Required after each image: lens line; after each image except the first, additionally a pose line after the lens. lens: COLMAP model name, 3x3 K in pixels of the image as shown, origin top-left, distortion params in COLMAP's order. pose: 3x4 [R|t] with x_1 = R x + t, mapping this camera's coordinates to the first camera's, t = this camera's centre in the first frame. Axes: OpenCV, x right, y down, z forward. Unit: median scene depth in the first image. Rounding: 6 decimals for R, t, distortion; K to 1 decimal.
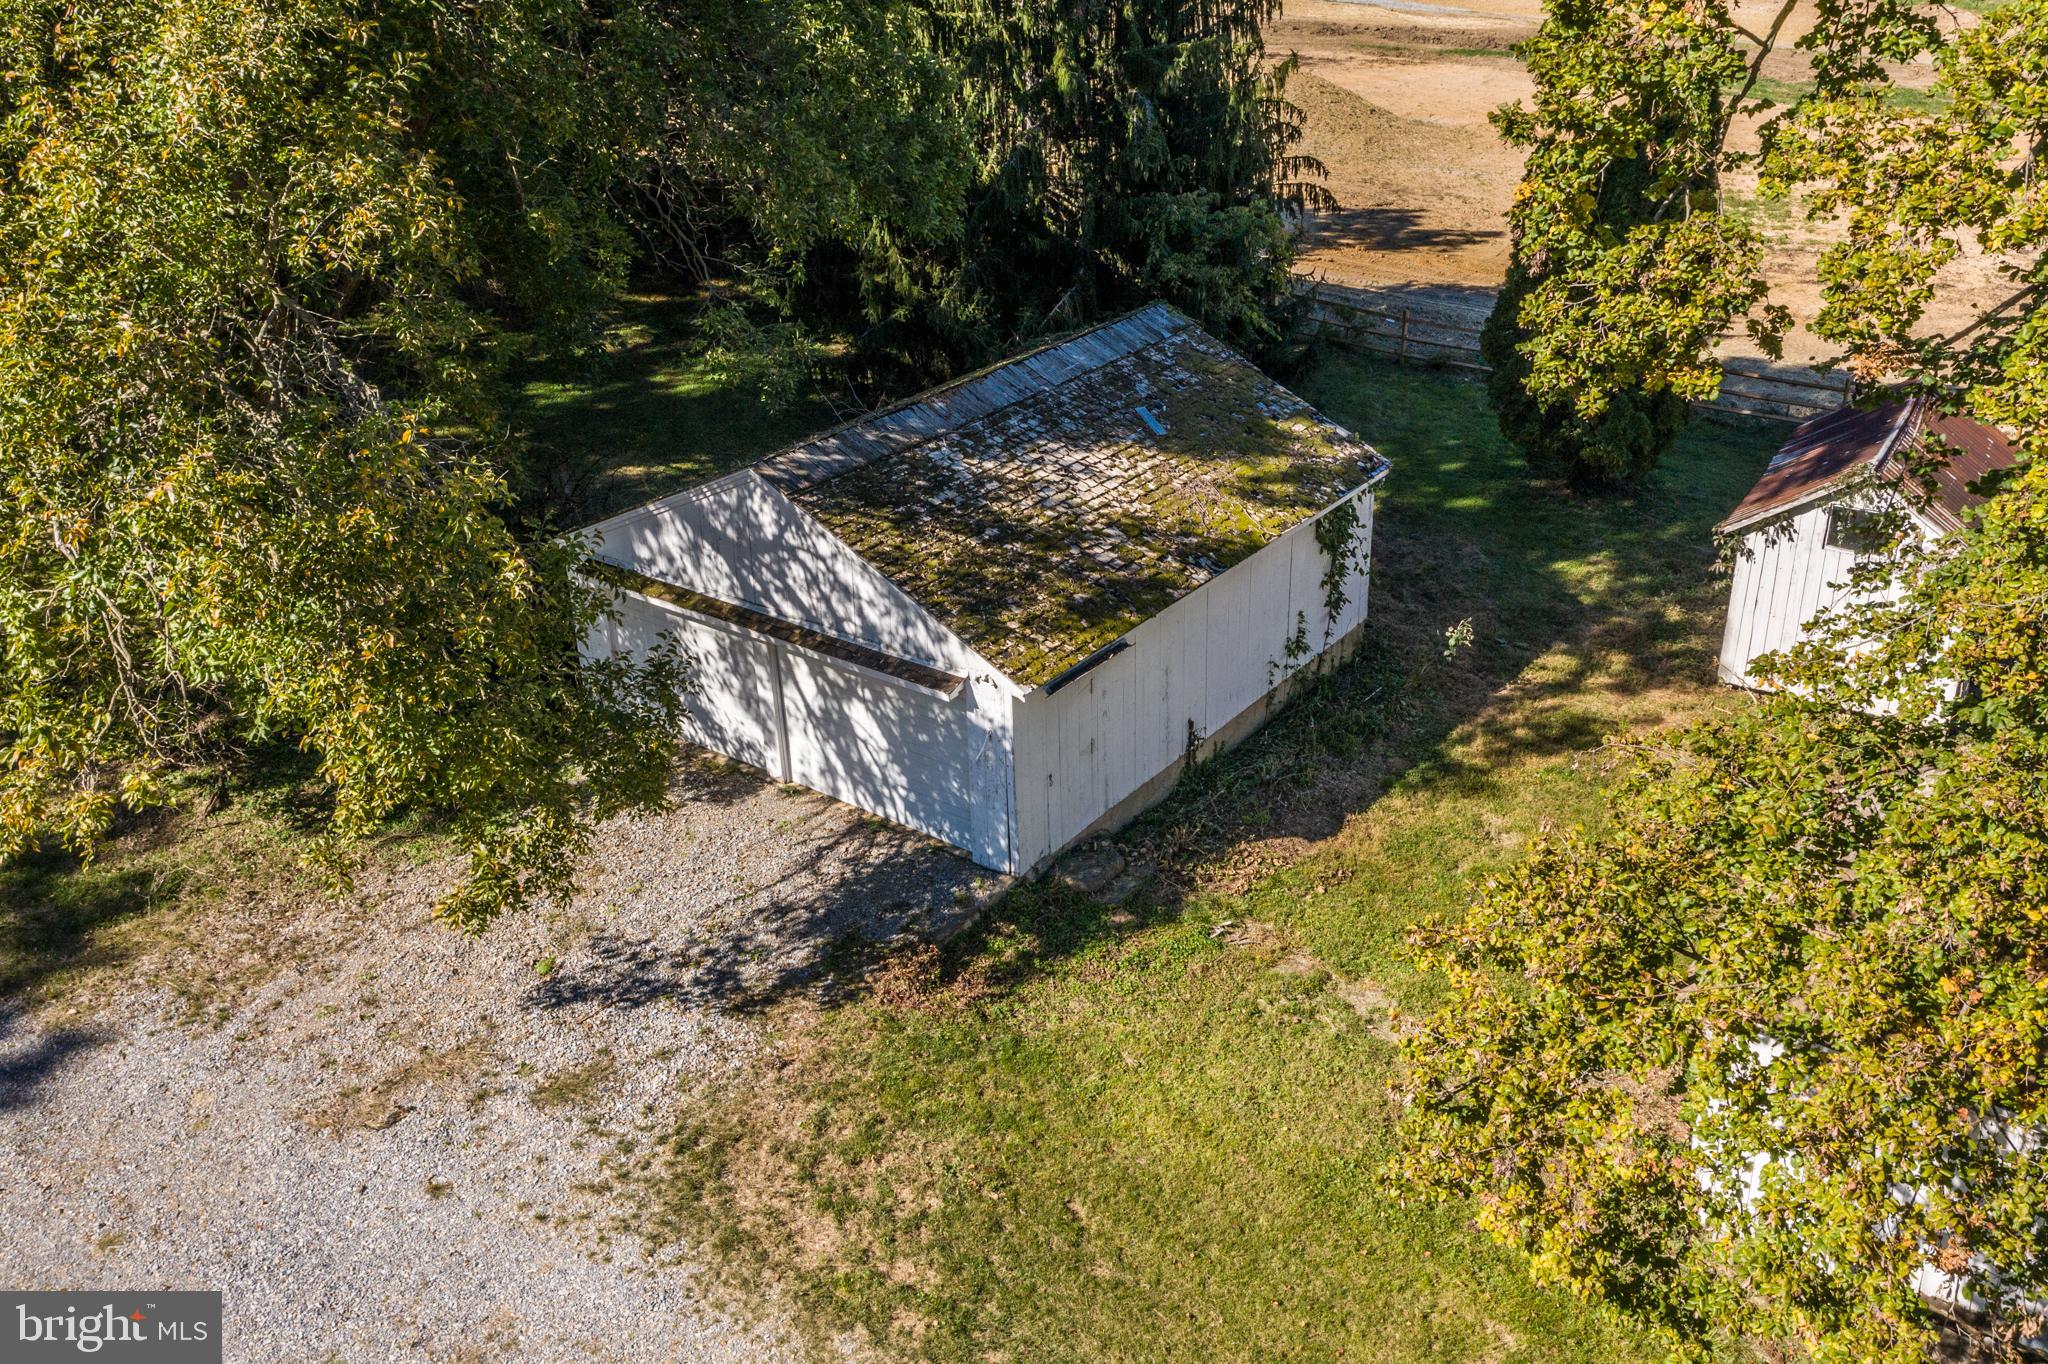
lens RADIAL K [[1623.6, 0, 941.5], [0, 1623.6, 710.5], [0, 0, 1]] dist [-0.003464, 0.003514]
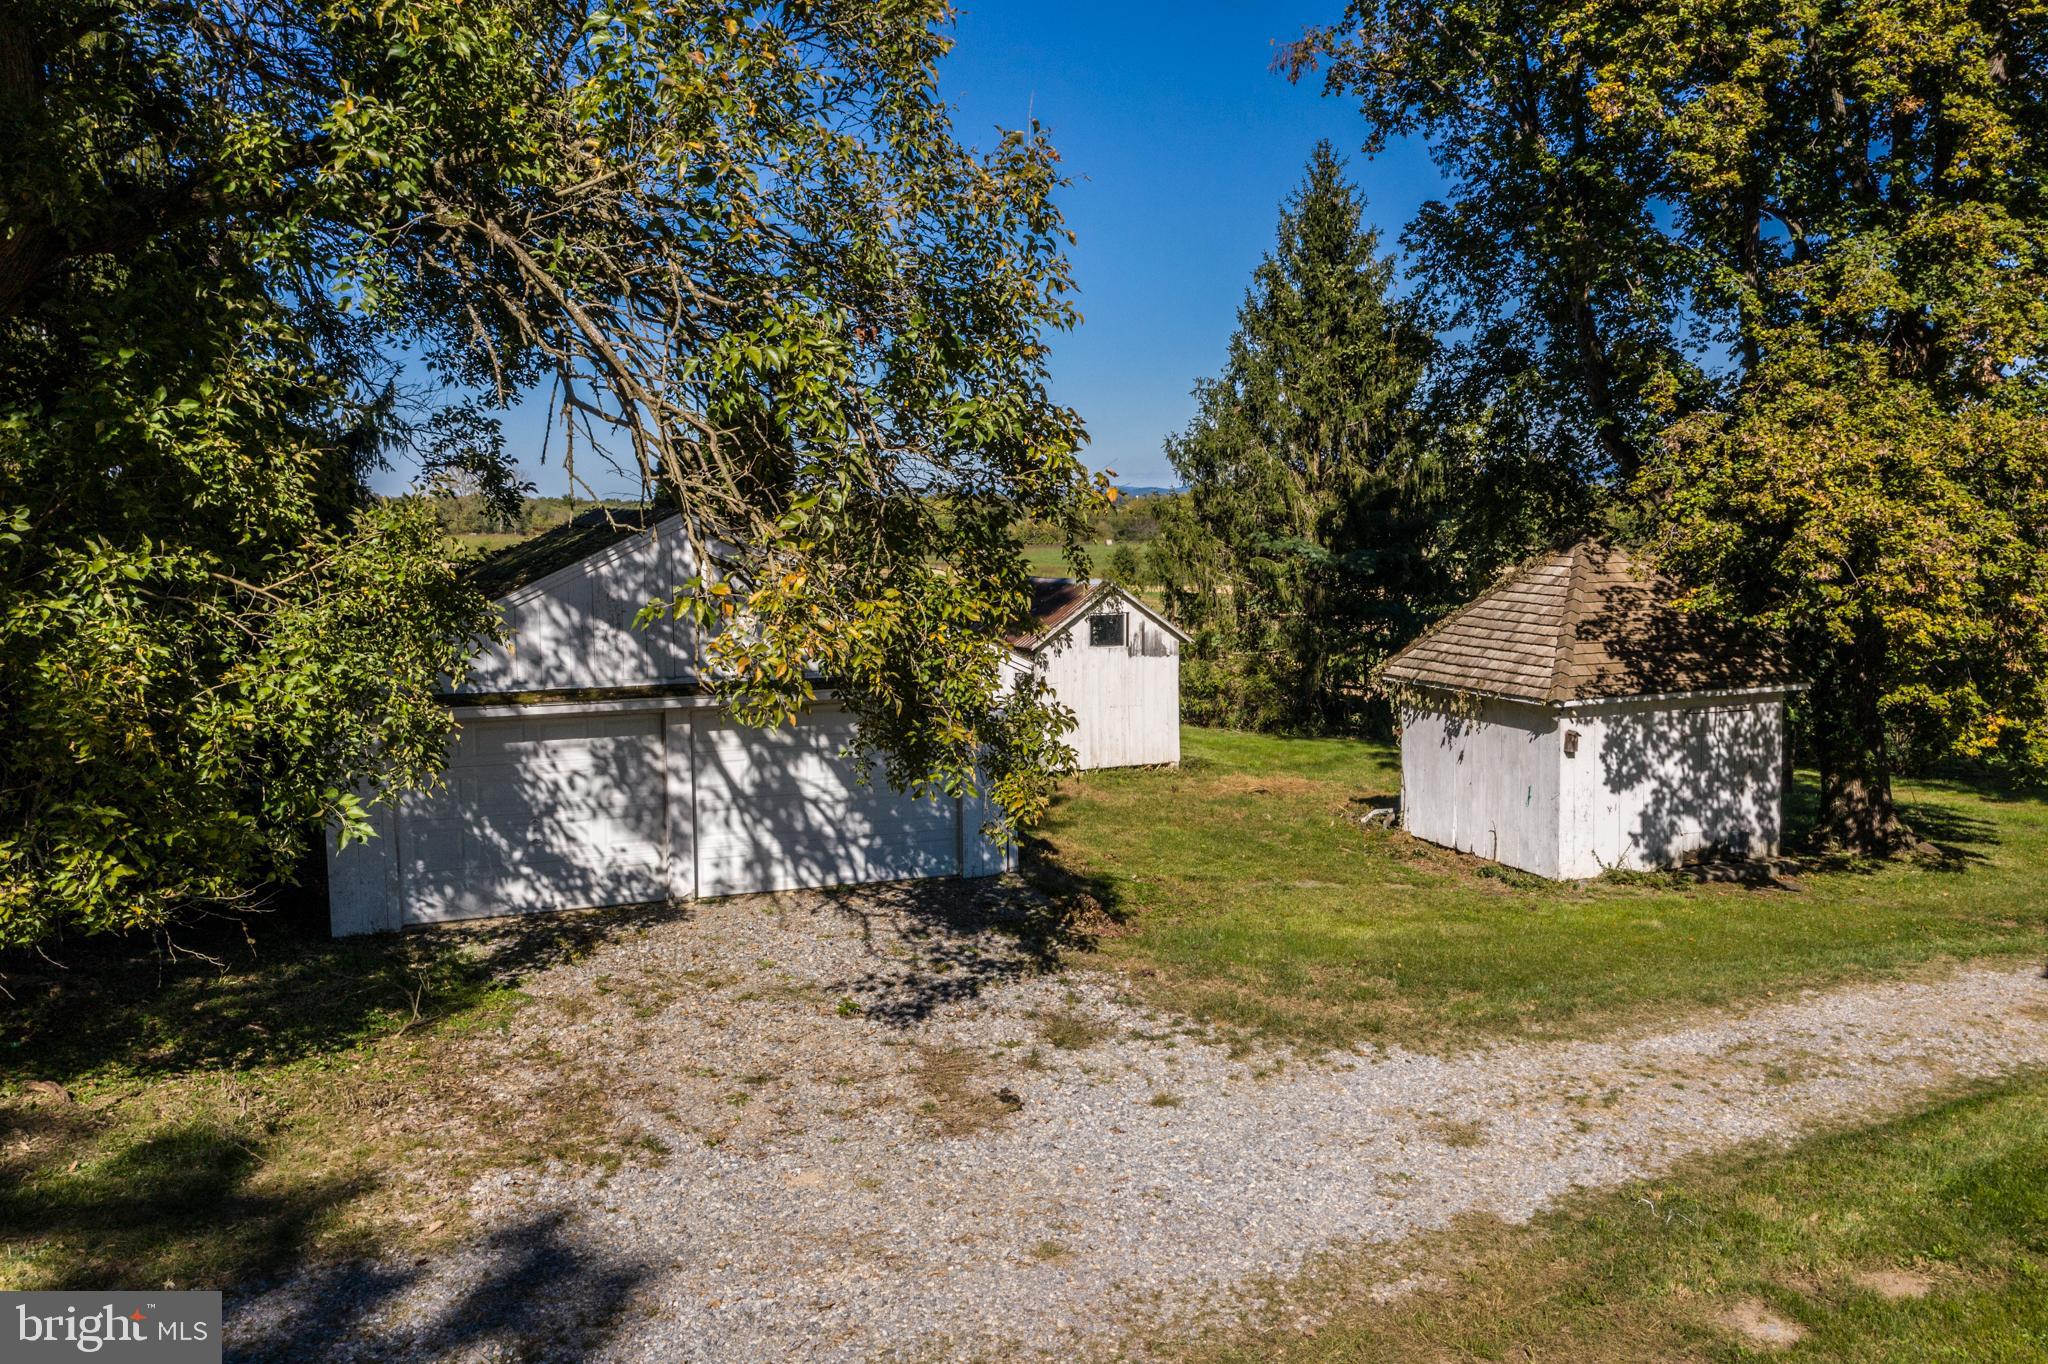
lens RADIAL K [[1623.6, 0, 946.3], [0, 1623.6, 783.2], [0, 0, 1]] dist [-0.003464, 0.003514]
pose [[0.573496, -0.119670, 0.810420, -0.754841], [0.370379, 0.920267, -0.126209, 0.154497], [-0.730699, 0.372543, 0.572093, 0.401272]]
